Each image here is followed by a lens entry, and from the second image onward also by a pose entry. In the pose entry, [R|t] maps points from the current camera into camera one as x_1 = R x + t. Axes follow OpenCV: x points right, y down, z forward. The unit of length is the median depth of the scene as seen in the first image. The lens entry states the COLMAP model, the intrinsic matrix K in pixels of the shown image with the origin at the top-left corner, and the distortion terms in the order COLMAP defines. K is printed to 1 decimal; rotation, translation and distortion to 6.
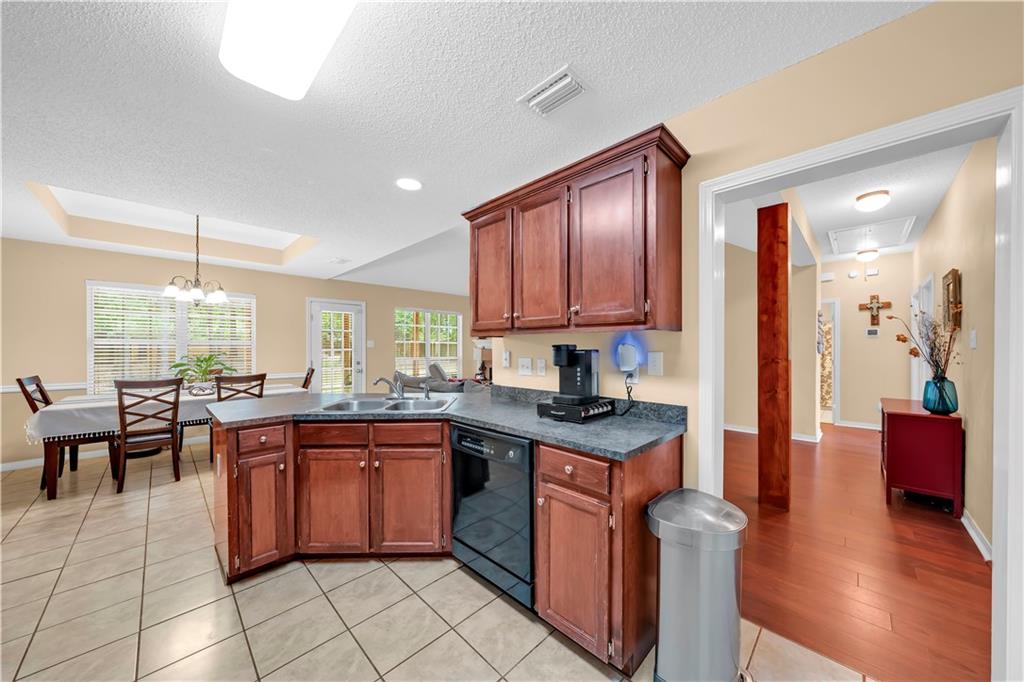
lens RADIAL K [[349.8, 0, 515.2], [0, 349.8, 346.6], [0, 0, 1]] dist [0.000570, 0.000046]
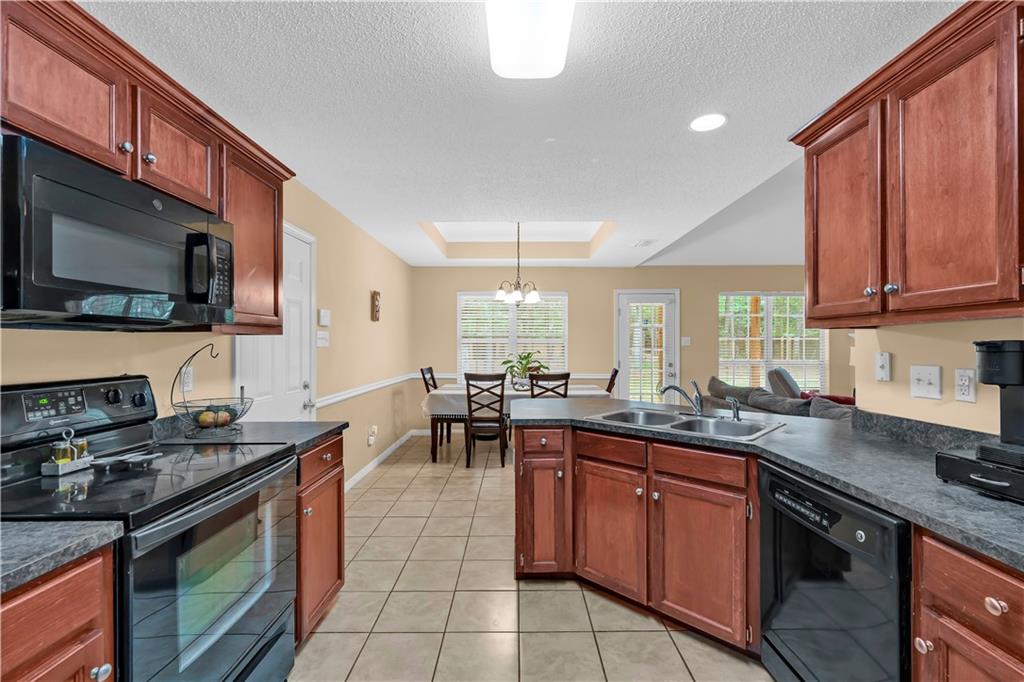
lens RADIAL K [[441.3, 0, 518.6], [0, 441.3, 342.3], [0, 0, 1]] dist [-0.000064, 0.000153]
pose [[0.704598, -0.004593, -0.709592, 0.085352], [0.000615, 0.999983, -0.005862, -0.000248], [0.709607, 0.003695, 0.704588, 0.087497]]
